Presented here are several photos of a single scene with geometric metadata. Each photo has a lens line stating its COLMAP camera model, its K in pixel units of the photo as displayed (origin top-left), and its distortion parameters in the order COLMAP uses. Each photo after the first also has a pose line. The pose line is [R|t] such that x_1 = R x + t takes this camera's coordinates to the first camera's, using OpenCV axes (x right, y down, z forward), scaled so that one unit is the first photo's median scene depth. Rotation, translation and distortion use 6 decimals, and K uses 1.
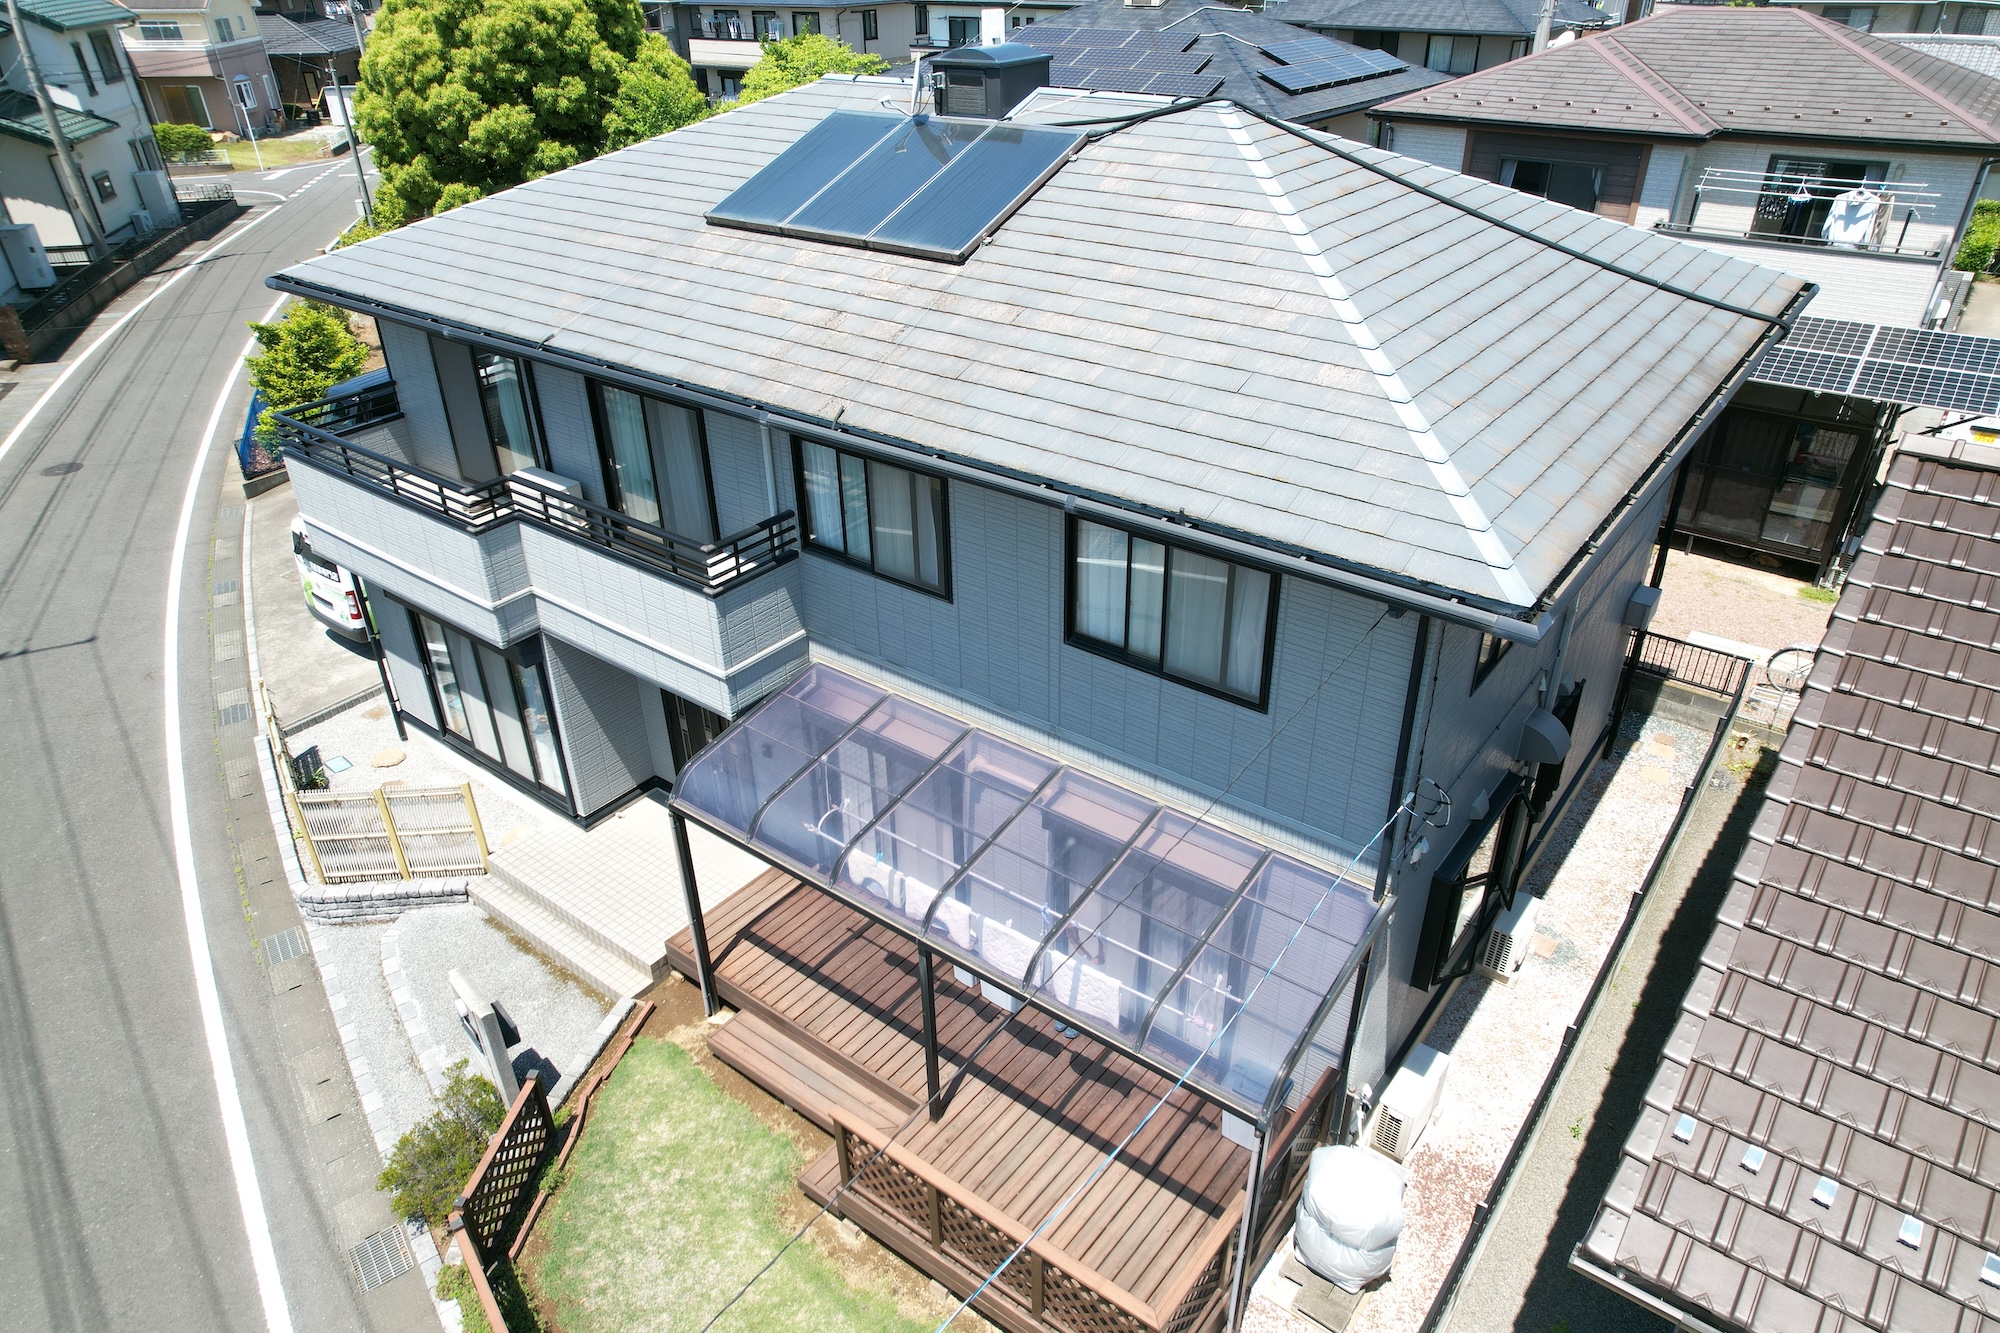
lens RADIAL K [[1267.9, 0, 1000.0], [0, 1267.9, 666.5], [0, 0, 1]] dist [-0.000651, 0.002349]
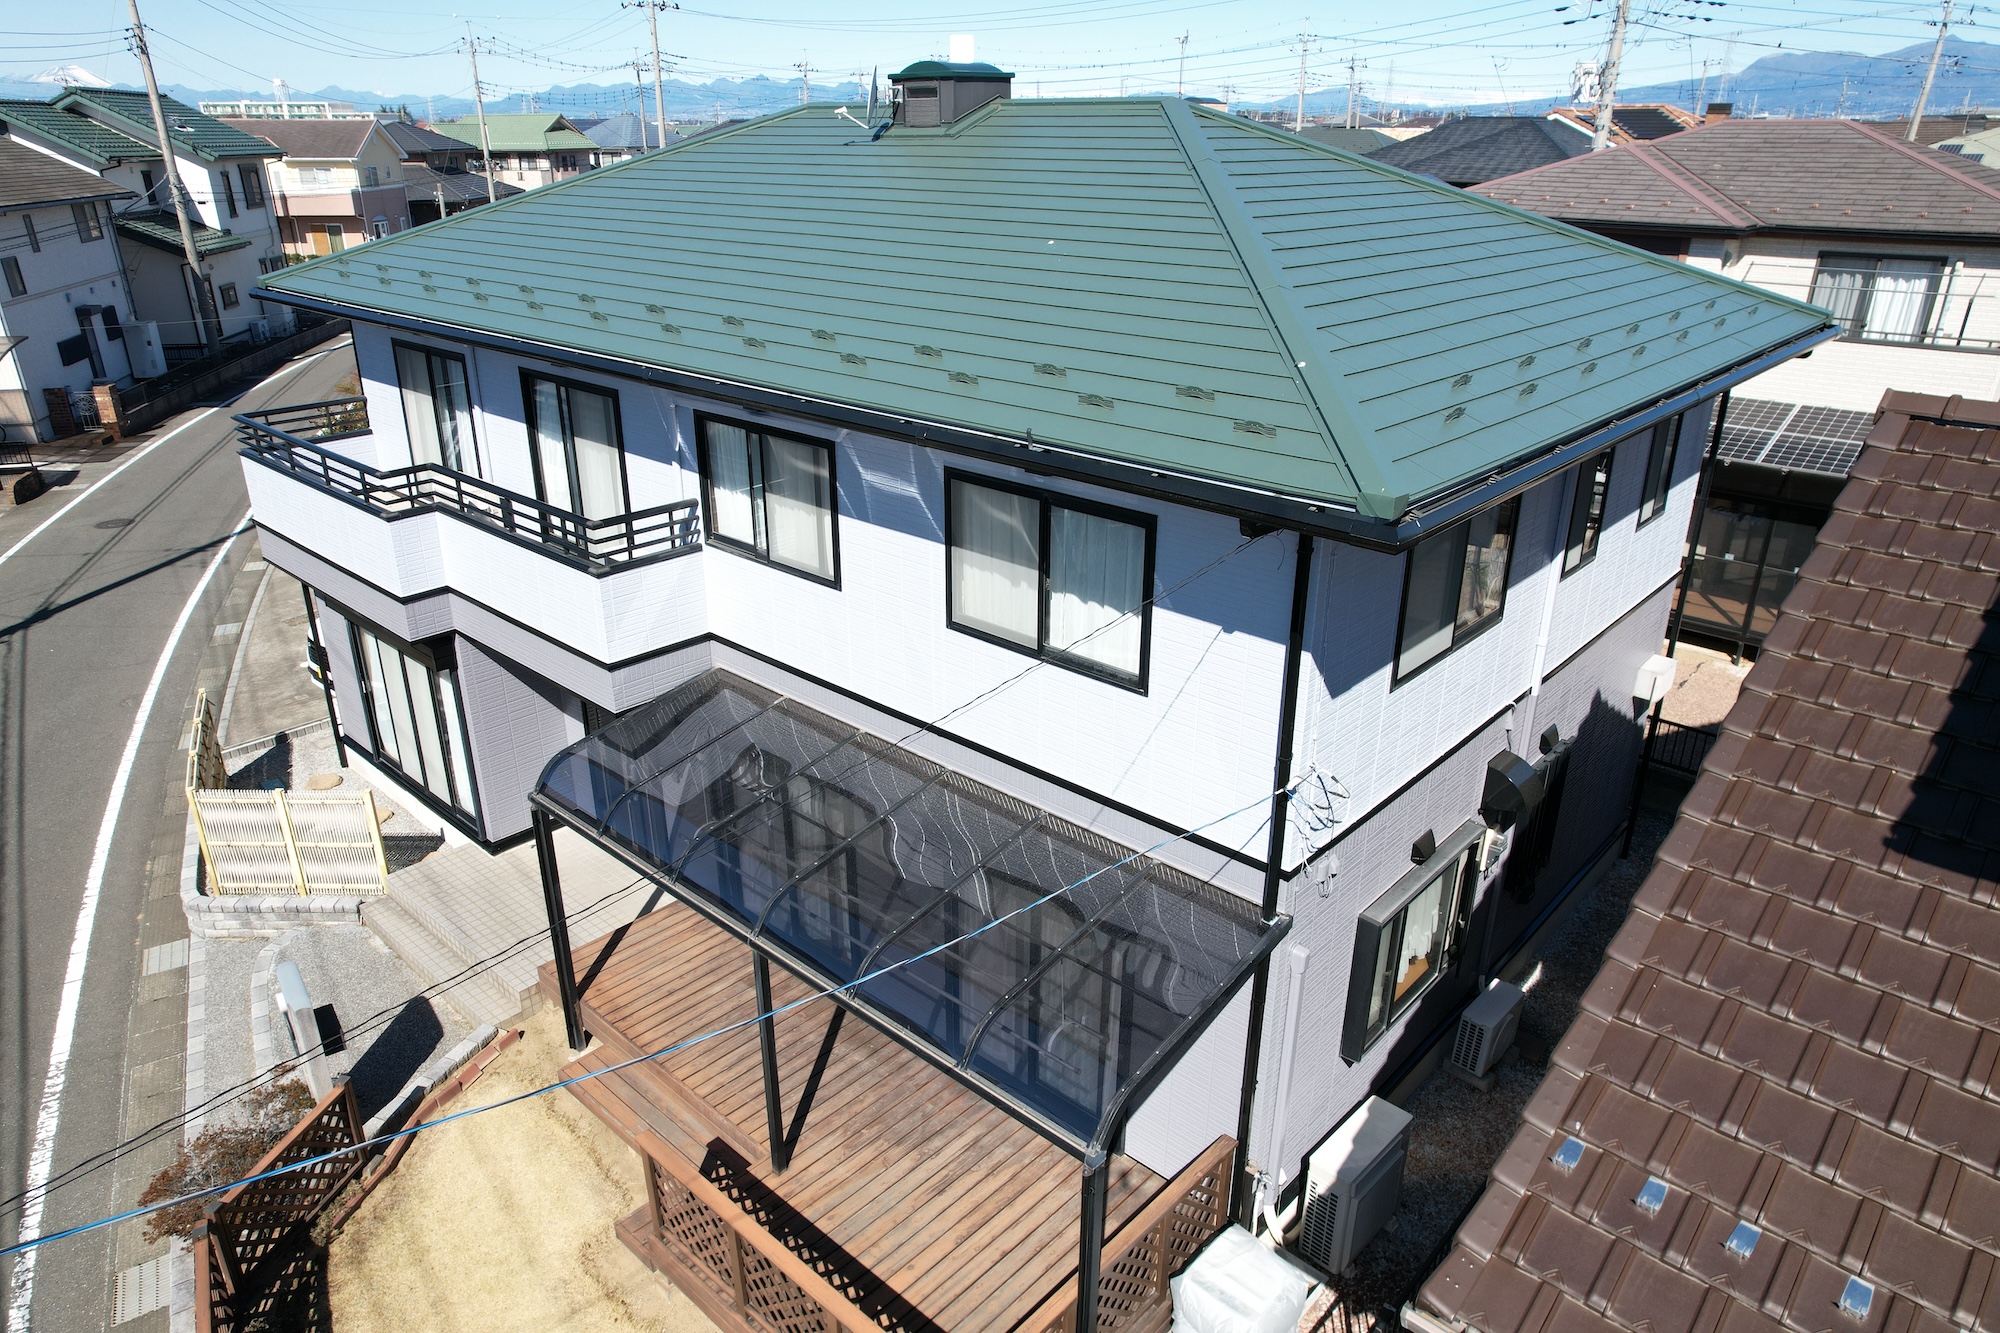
lens RADIAL K [[1269.0, 0, 1000.0], [0, 1269.0, 666.5], [0, 0, 1]] dist [-0.003937, -0.003409]
pose [[0.995455, 0.049949, -0.081086, 0.111517], [-0.060588, 0.989051, -0.134566, 0.088554], [0.073477, 0.138867, 0.987581, 0.074834]]
